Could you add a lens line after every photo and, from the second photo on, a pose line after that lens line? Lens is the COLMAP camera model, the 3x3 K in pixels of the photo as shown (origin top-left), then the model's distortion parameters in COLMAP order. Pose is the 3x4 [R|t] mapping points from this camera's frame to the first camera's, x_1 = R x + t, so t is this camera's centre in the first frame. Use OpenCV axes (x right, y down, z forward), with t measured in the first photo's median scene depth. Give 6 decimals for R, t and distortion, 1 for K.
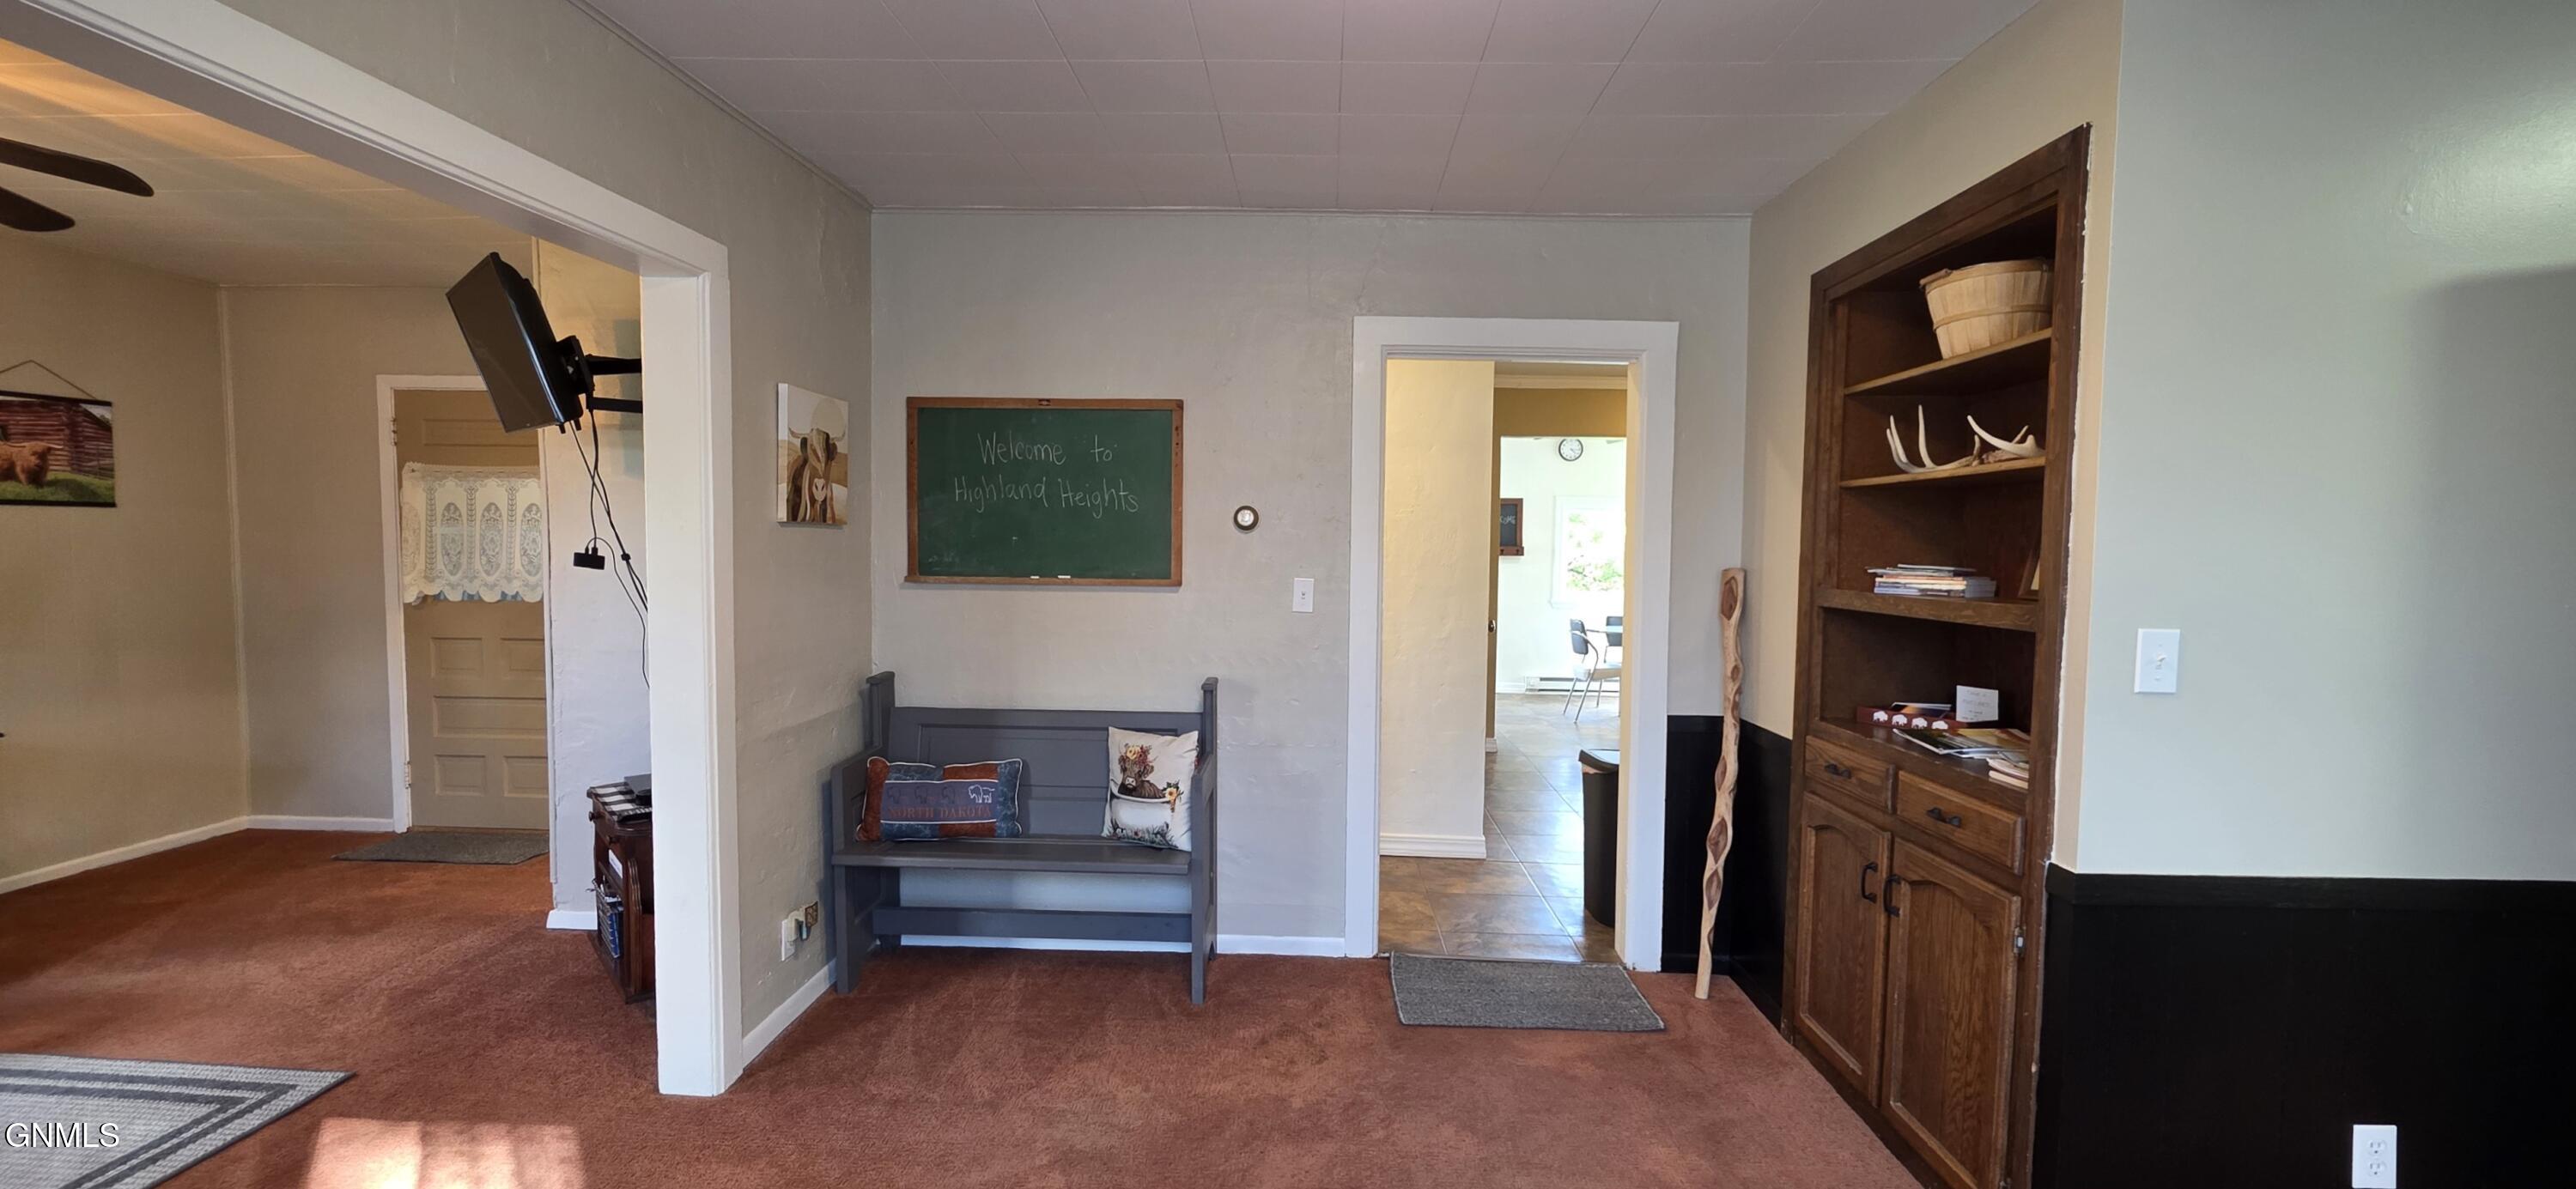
lens RADIAL K [[1143.1, 0, 1288.0], [0, 1143.1, 594.5], [0, 0, 1]] dist [0.001191, 0.000144]
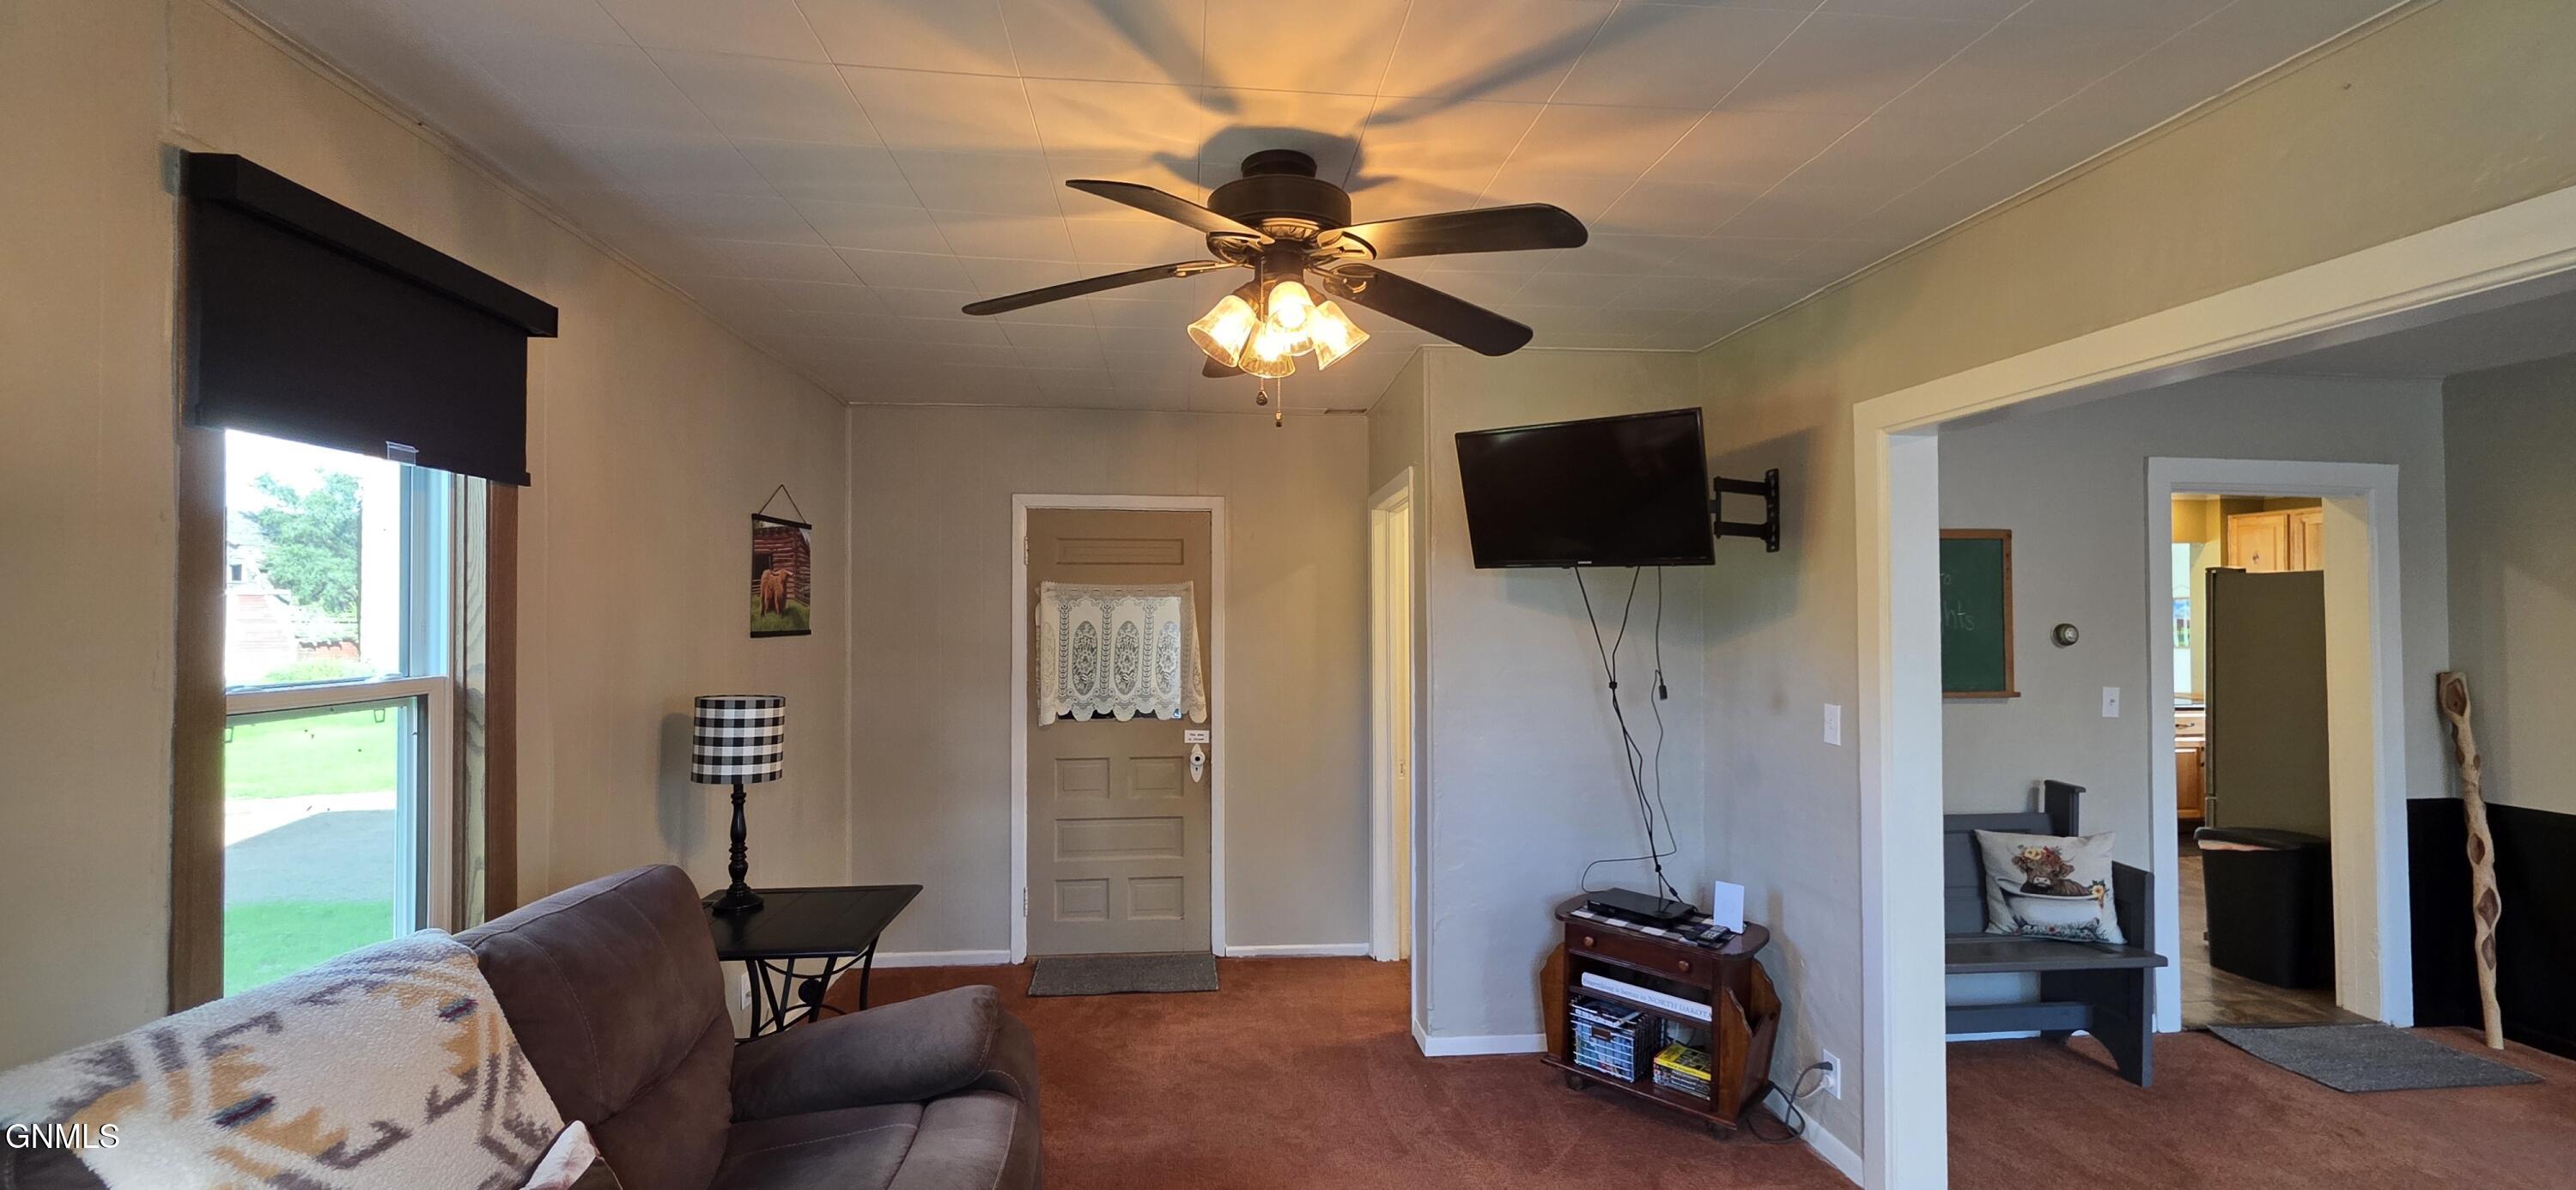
lens RADIAL K [[1083.1, 0, 1288.0], [0, 1083.1, 595.0], [0, 0, 1]] dist [0.000712, 0.000084]
pose [[0.989564, -0.010573, 0.143705, -0.933736], [0.020175, 0.997647, -0.065520, -0.051530], [-0.142674, 0.067736, 0.987449, 0.062054]]
